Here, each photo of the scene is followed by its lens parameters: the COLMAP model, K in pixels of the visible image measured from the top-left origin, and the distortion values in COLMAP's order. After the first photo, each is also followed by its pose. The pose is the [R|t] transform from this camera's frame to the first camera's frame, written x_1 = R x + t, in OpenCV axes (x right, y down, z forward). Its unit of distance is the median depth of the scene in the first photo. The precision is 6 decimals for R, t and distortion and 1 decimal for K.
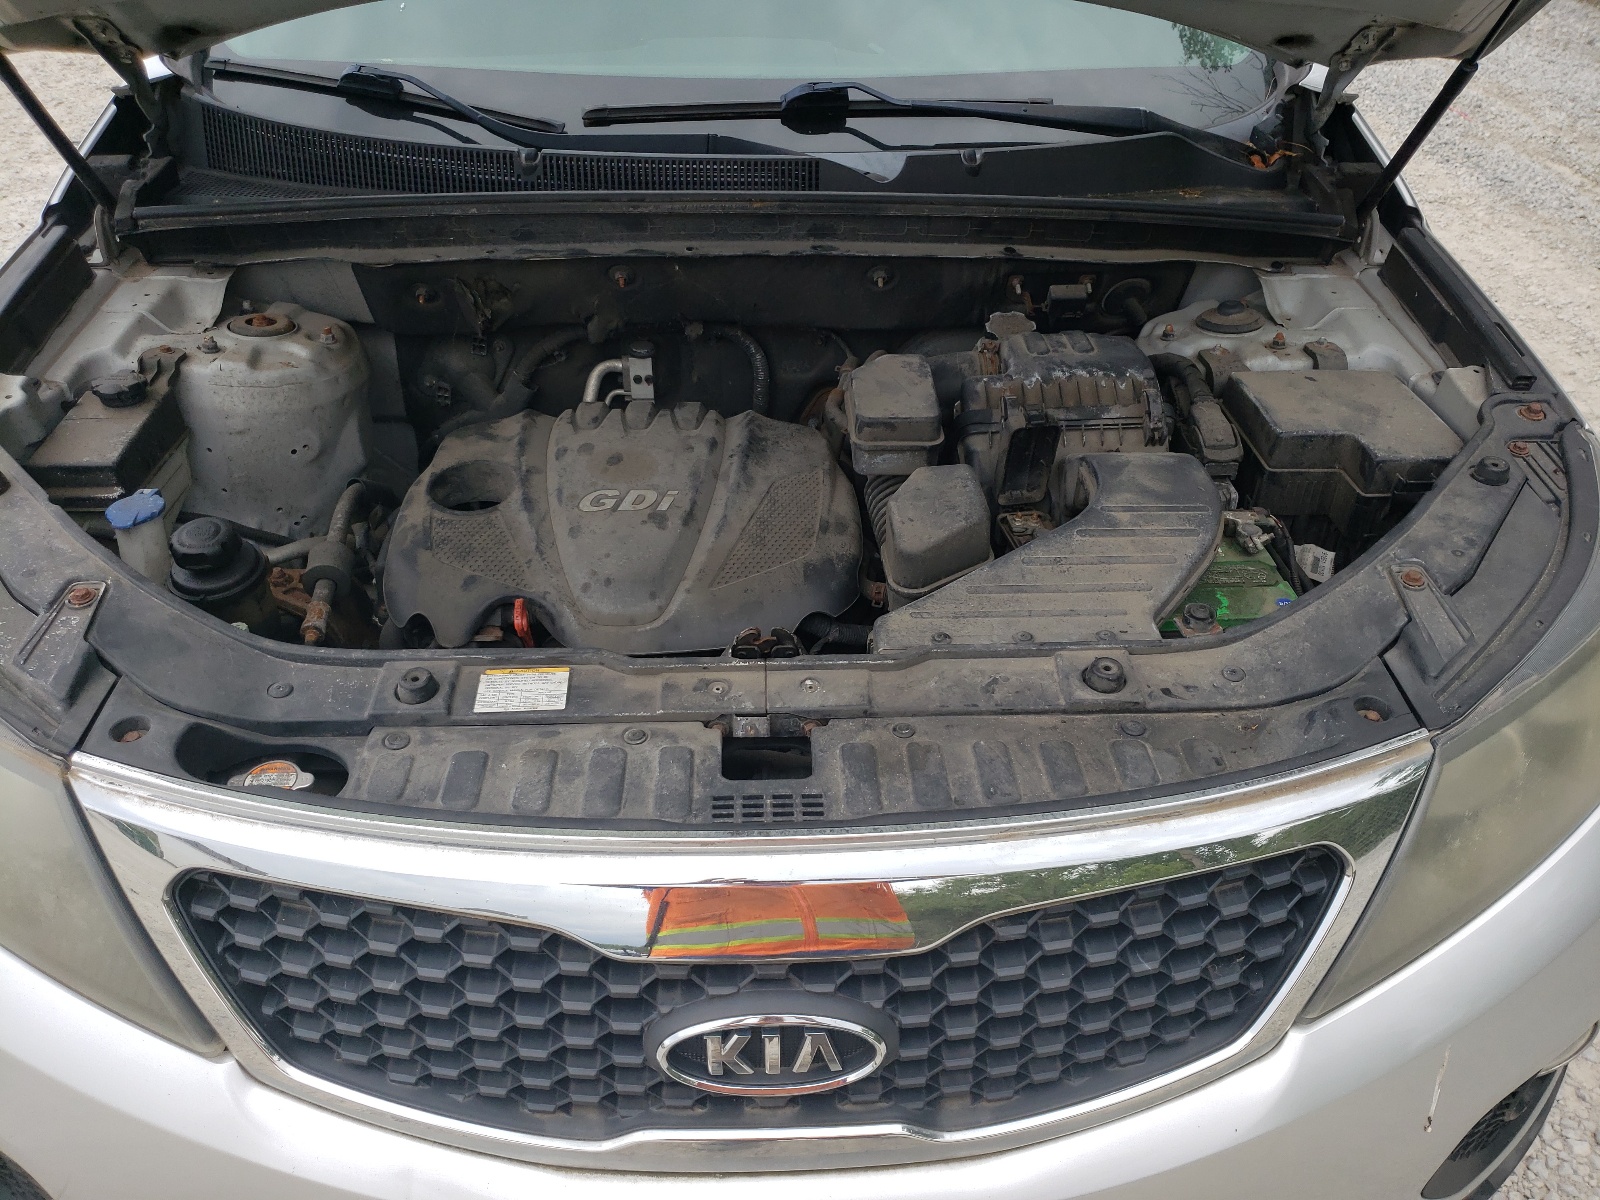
lens RADIAL K [[1218.2, 0, 800.0], [0, 1218.2, 600.0], [0, 0, 1]] dist [0.000173, -0.005203]
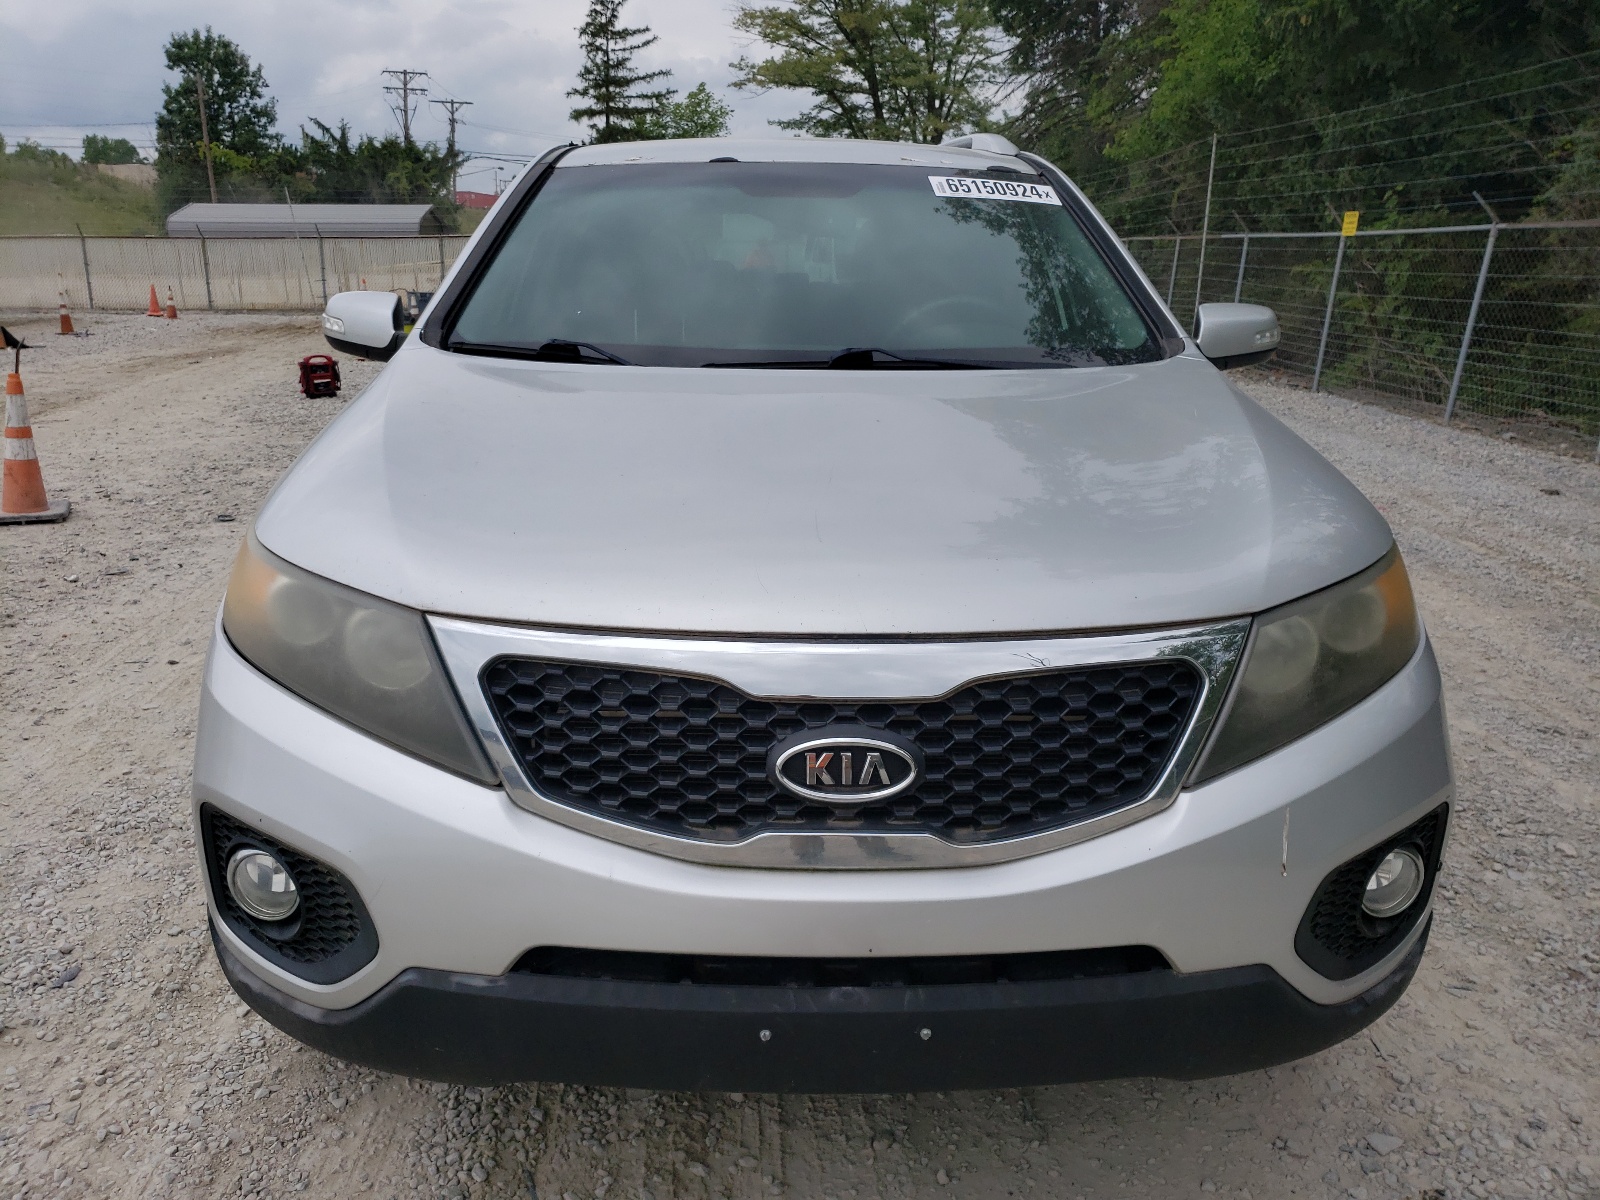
lens RADIAL K [[1218.2, 0, 800.0], [0, 1218.2, 600.0], [0, 0, 1]] dist [0.000173, -0.005203]
pose [[0.999960, 0.001715, -0.008827, -0.068188], [-0.004688, 0.937105, -0.349016, 0.702558], [0.007673, 0.349043, 0.937075, -0.571423]]
